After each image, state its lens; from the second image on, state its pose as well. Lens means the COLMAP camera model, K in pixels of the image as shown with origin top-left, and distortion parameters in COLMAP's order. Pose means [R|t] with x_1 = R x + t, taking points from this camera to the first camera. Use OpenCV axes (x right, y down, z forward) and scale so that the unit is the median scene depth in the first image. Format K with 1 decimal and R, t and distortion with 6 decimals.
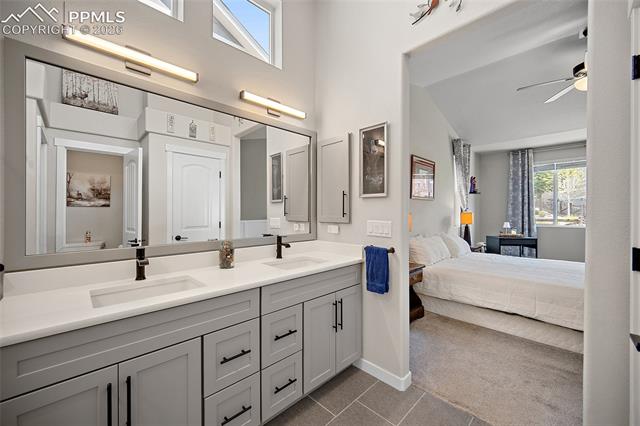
lens RADIAL K [[251.9, 0, 321.2], [0, 251.9, 213.2], [0, 0, 1]] dist [-0.003489, -0.000517]
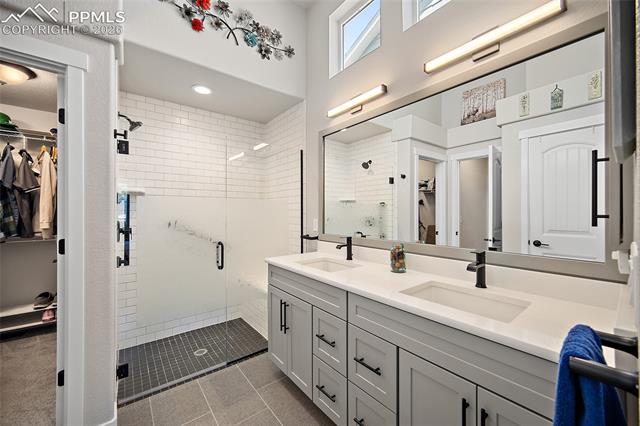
lens RADIAL K [[251.9, 0, 322.2], [0, 251.9, 210.3], [0, 0, 1]] dist [-0.003489, -0.000517]
pose [[-0.107306, -0.005394, -0.994211, 0.572038], [0.002770, 0.999980, -0.005724, -0.006419], [0.994222, -0.003369, -0.107289, 0.802112]]
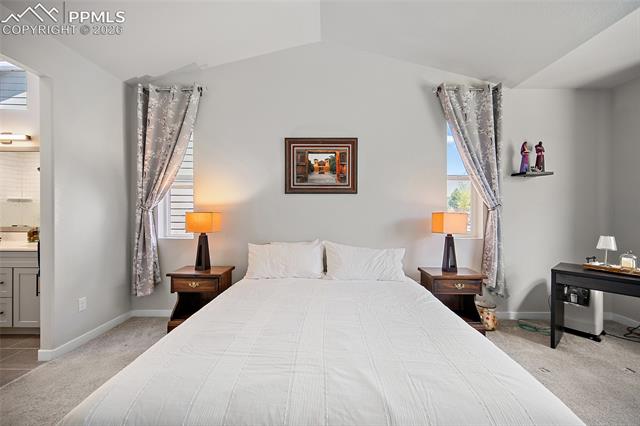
lens RADIAL K [[251.9, 0, 320.5], [0, 251.9, 213.1], [0, 0, 1]] dist [-0.003489, -0.000517]
pose [[0.703800, 0.008144, -0.710352, 2.184411], [-0.006116, 0.999967, 0.005405, -0.003704], [0.710372, 0.000541, 0.703826, 1.163208]]
